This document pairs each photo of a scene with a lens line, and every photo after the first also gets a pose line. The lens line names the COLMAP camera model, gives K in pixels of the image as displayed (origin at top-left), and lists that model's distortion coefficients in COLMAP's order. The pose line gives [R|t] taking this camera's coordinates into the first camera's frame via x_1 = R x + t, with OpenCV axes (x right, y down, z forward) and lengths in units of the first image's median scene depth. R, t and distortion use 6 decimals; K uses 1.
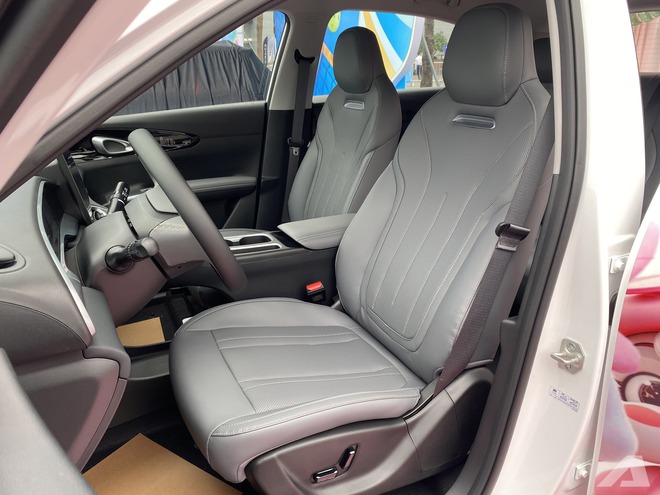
lens RADIAL K [[489.7, 0, 330.0], [0, 489.7, 247.5], [0, 0, 1]] dist [0.009126, 0.002415]
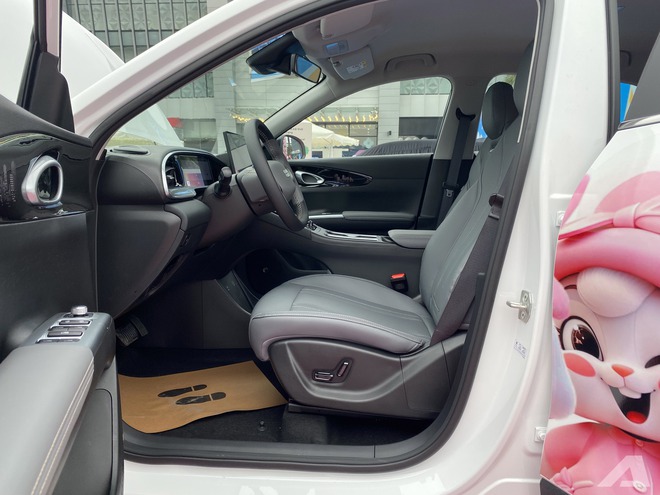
lens RADIAL K [[489.7, 0, 330.0], [0, 489.7, 247.5], [0, 0, 1]] dist [0.009126, 0.002415]
pose [[0.853982, 0.099442, -0.510711, 0.620070], [-0.200568, 0.968622, -0.146776, 0.319922], [0.480090, 0.227776, 0.847131, -0.150845]]
